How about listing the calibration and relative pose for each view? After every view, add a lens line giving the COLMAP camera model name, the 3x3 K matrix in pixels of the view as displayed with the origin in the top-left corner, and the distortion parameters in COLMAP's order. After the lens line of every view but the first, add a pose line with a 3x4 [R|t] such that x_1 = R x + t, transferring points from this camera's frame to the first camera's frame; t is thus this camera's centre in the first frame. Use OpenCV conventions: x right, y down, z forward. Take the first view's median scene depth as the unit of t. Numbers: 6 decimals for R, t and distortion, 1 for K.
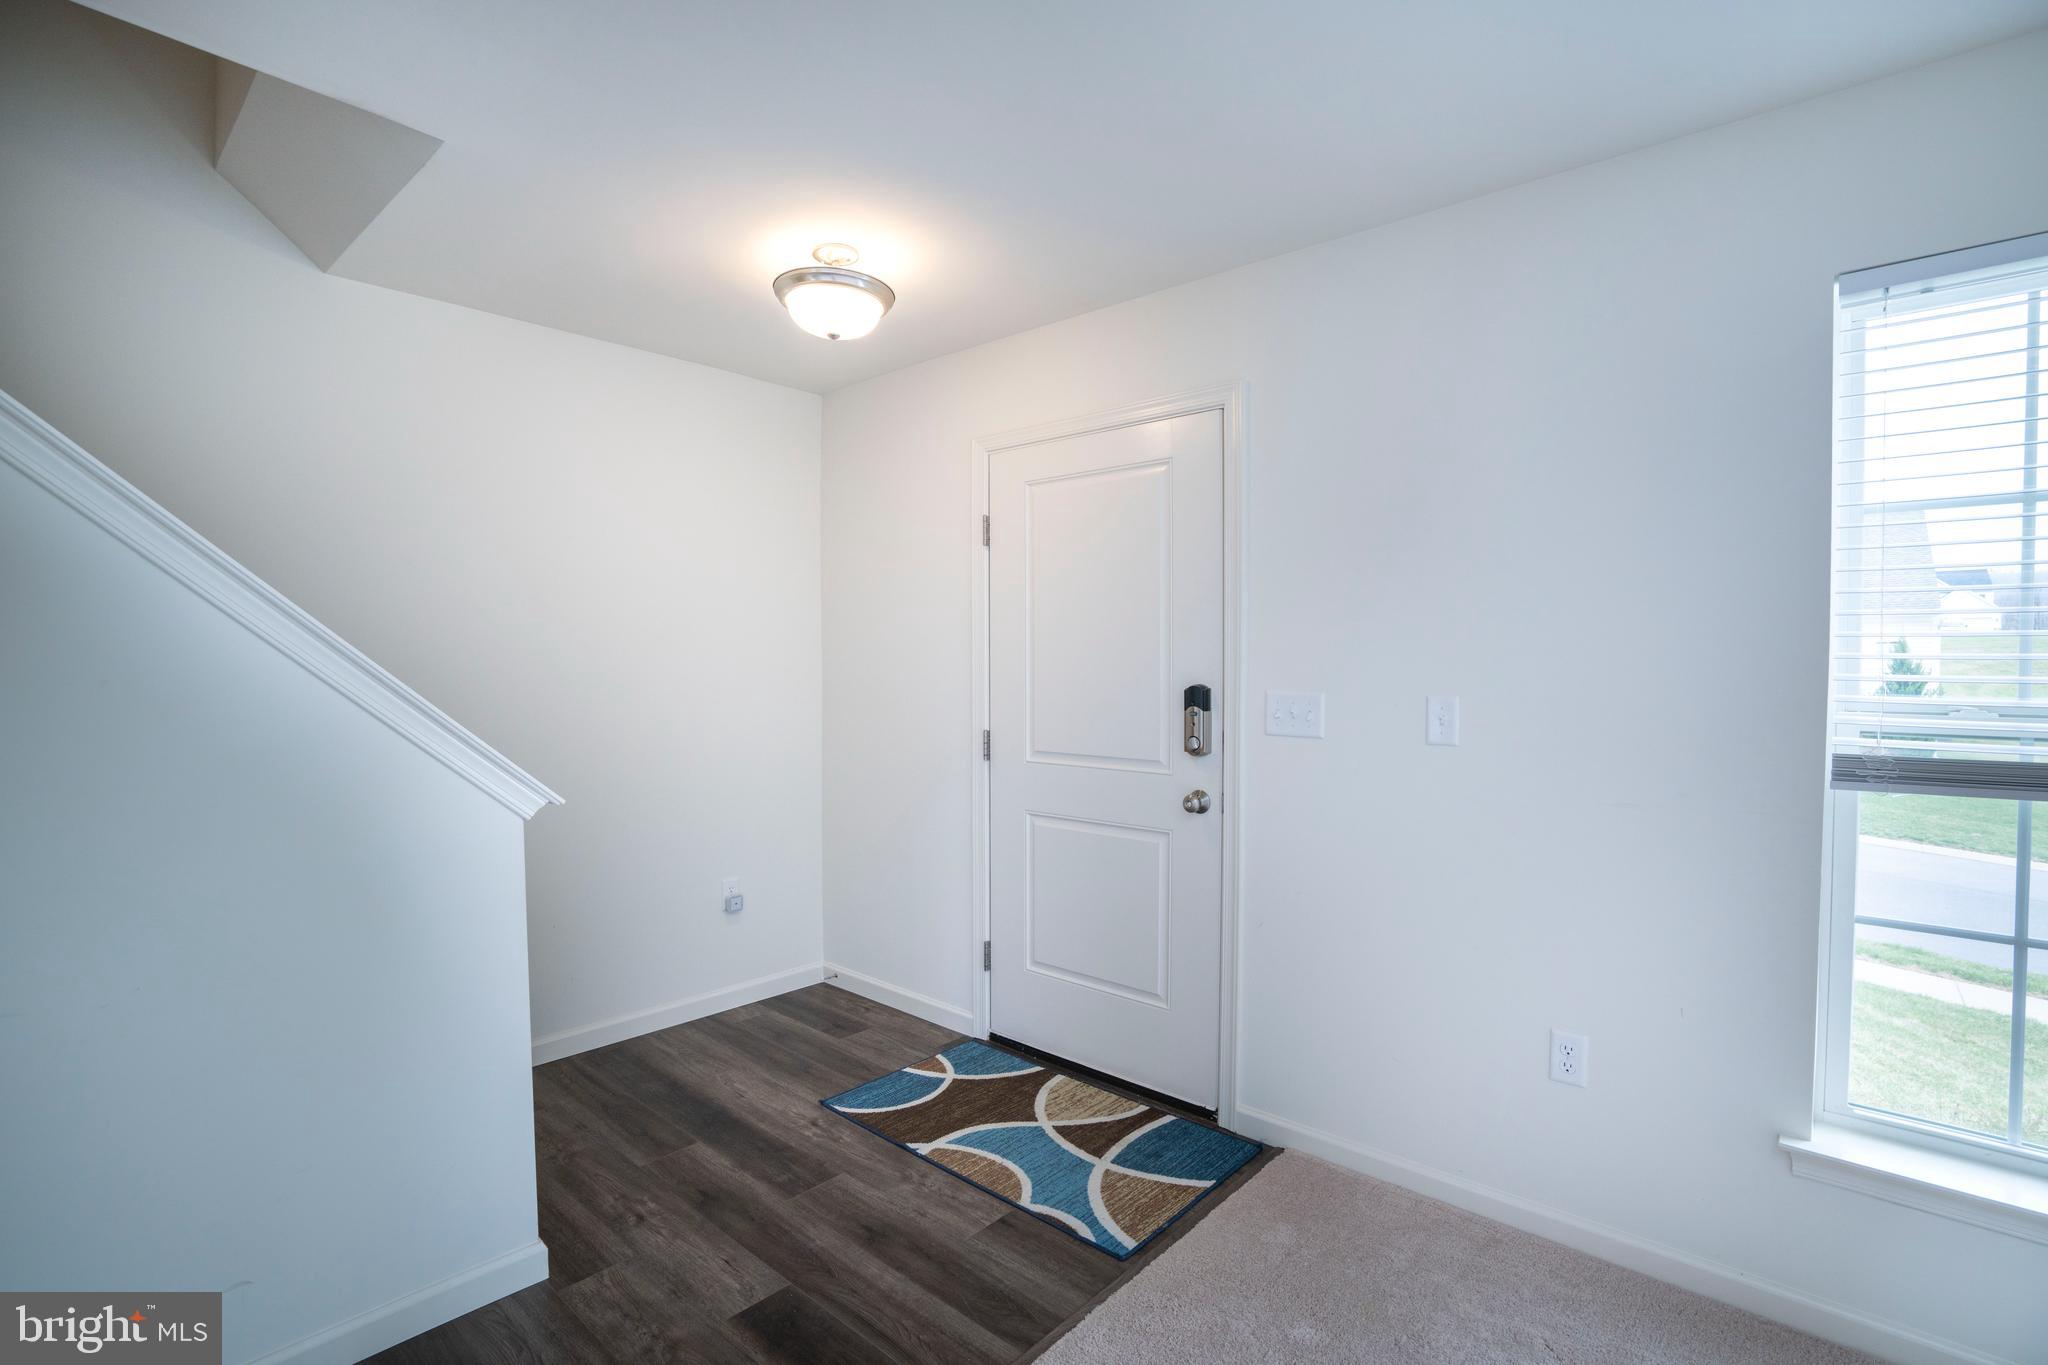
lens RADIAL K [[951.0, 0, 1031.1], [0, 951.0, 681.7], [0, 0, 1]] dist [-0.043886, 0.015408]
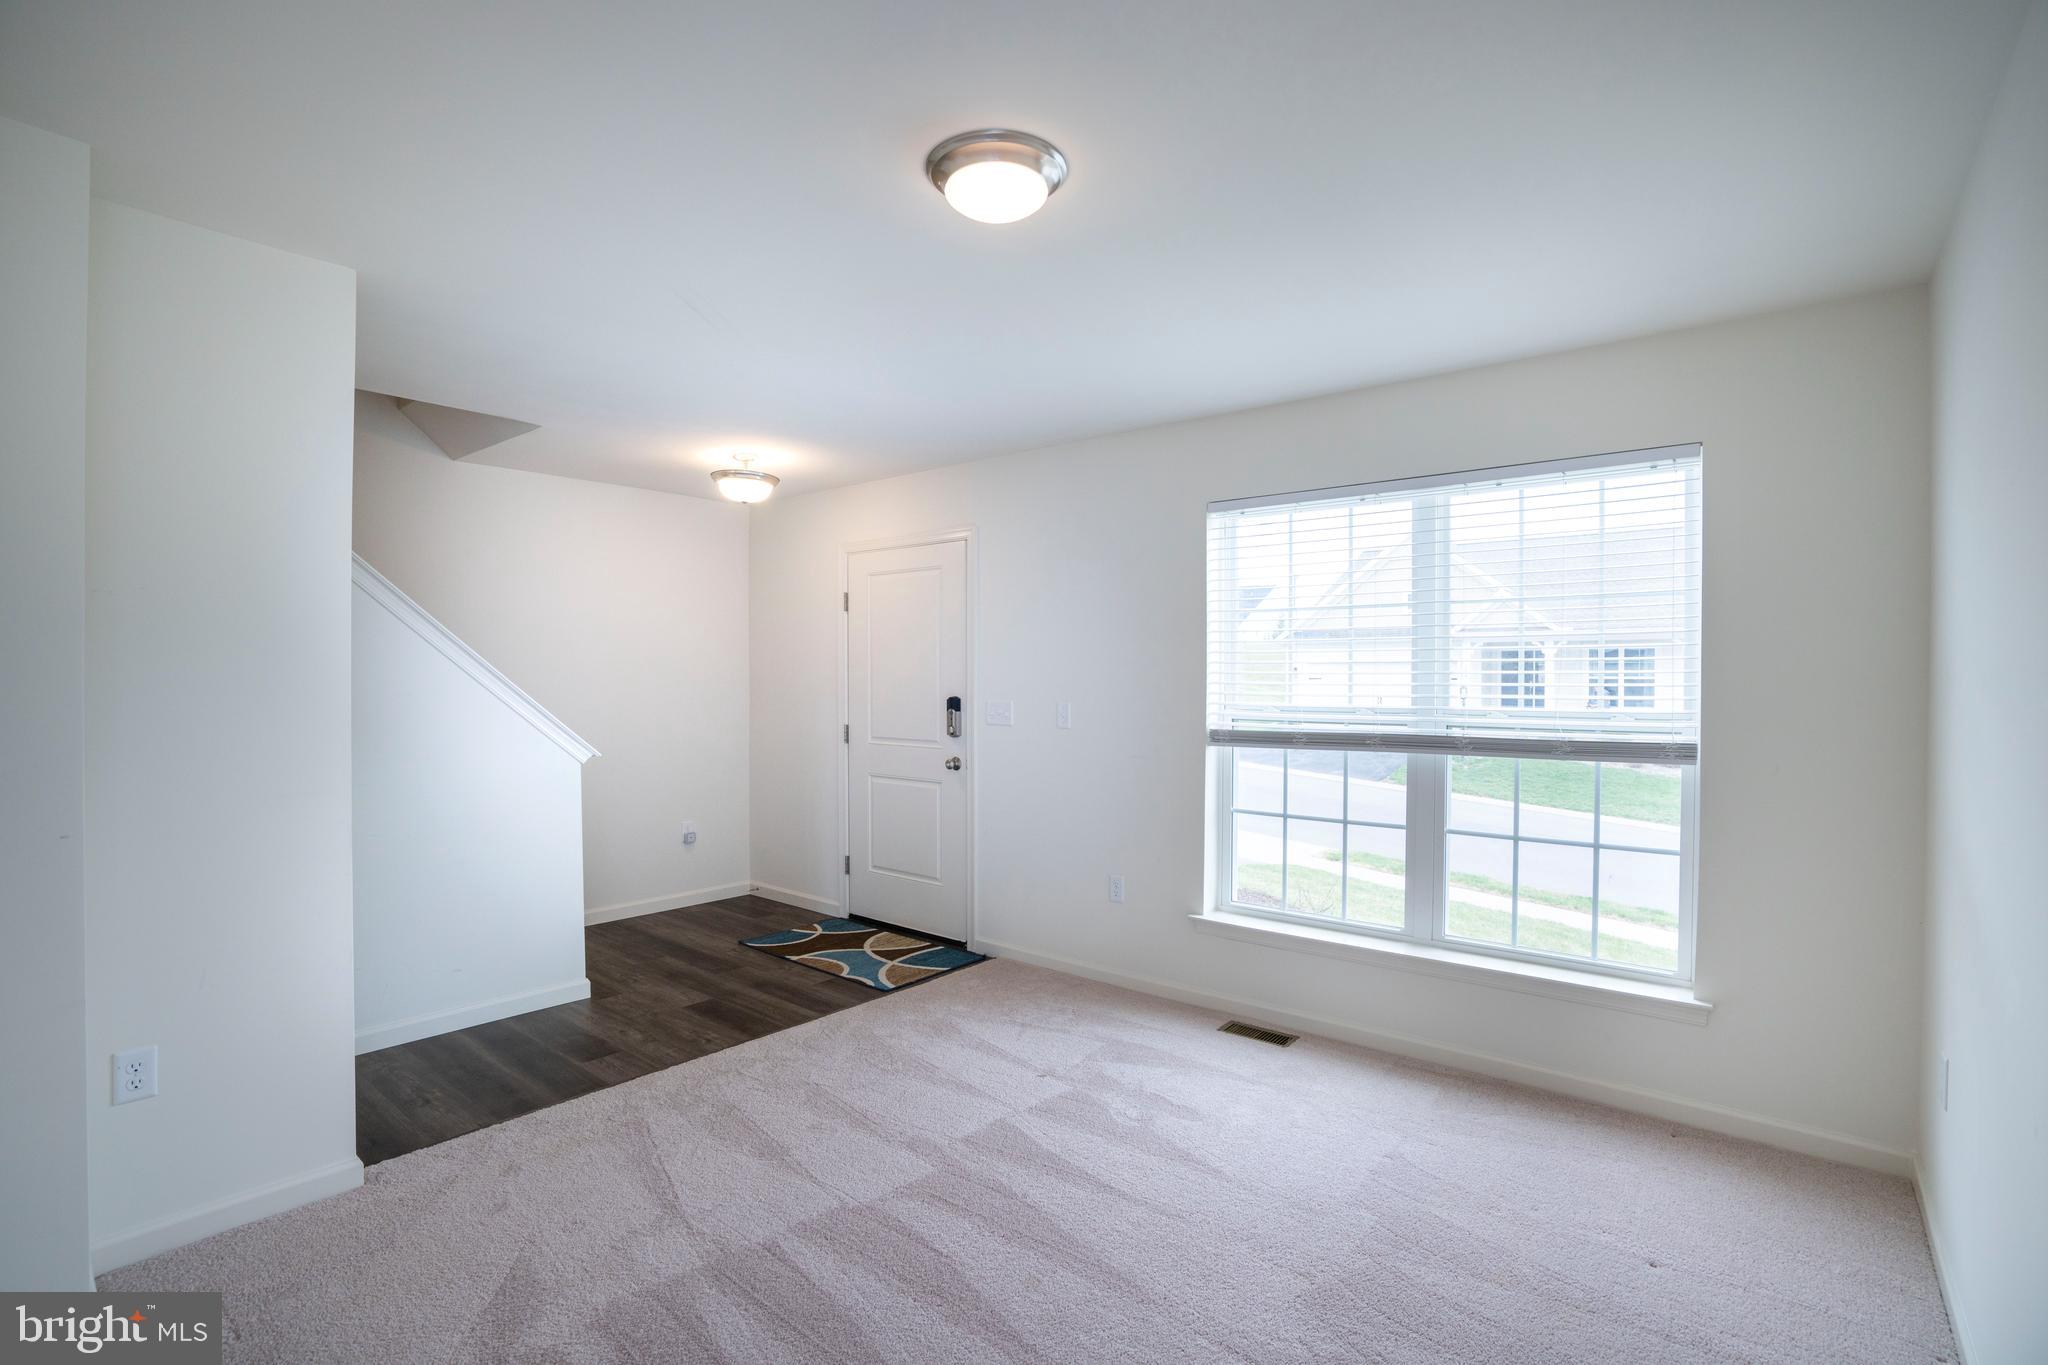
lens RADIAL K [[951.0, 0, 1015.1], [0, 951.0, 681.3], [0, 0, 1]] dist [-0.043886, 0.015408]
pose [[0.999841, -0.000292, 0.017845, 0.264794], [0.000553, 0.999893, -0.014610, 0.001067], [-0.017839, 0.014617, 0.999734, -0.780257]]
